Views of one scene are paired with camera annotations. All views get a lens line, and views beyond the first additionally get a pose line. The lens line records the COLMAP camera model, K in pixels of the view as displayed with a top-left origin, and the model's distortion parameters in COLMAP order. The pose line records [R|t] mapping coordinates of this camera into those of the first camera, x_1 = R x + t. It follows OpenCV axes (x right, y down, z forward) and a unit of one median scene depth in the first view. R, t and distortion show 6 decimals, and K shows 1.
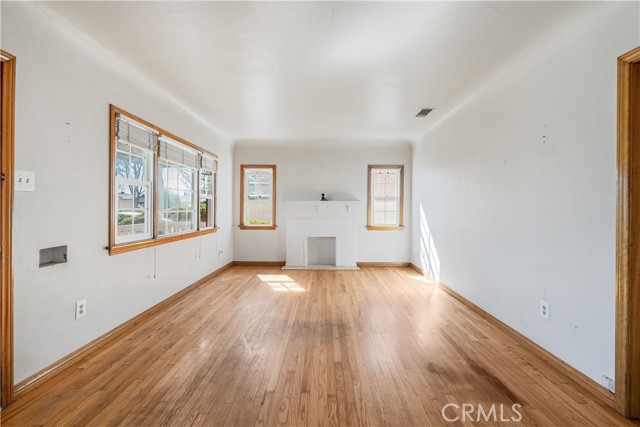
lens RADIAL K [[287.9, 0, 320.3], [0, 287.9, 201.4], [0, 0, 1]] dist [0.002421, 0.000106]
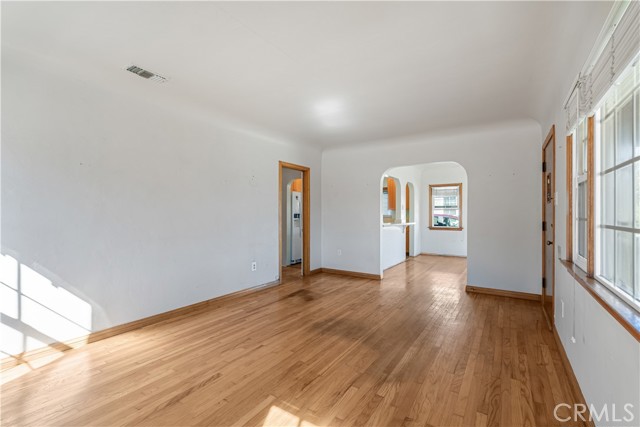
lens RADIAL K [[282.8, 0, 320.0], [0, 282.8, 213.5], [0, 0, 1]] dist [0.002514, -0.000248]
pose [[-0.845175, -0.005131, 0.534465, -0.535923], [-0.014963, 0.999789, -0.014065, 0.034682], [-0.534280, -0.019885, -0.845074, 2.078295]]
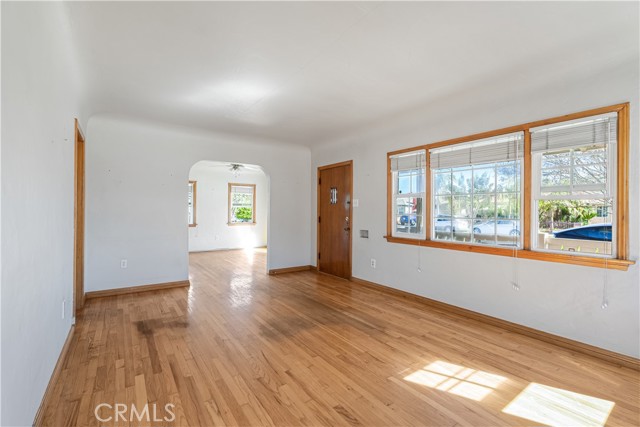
lens RADIAL K [[282.8, 0, 320.0], [0, 282.8, 213.5], [0, 0, 1]] dist [0.002514, -0.000248]
pose [[-0.807999, -0.010336, -0.589094, 0.556339], [-0.003229, 0.999909, -0.013116, 0.042401], [0.589175, -0.008695, -0.807958, 2.056069]]
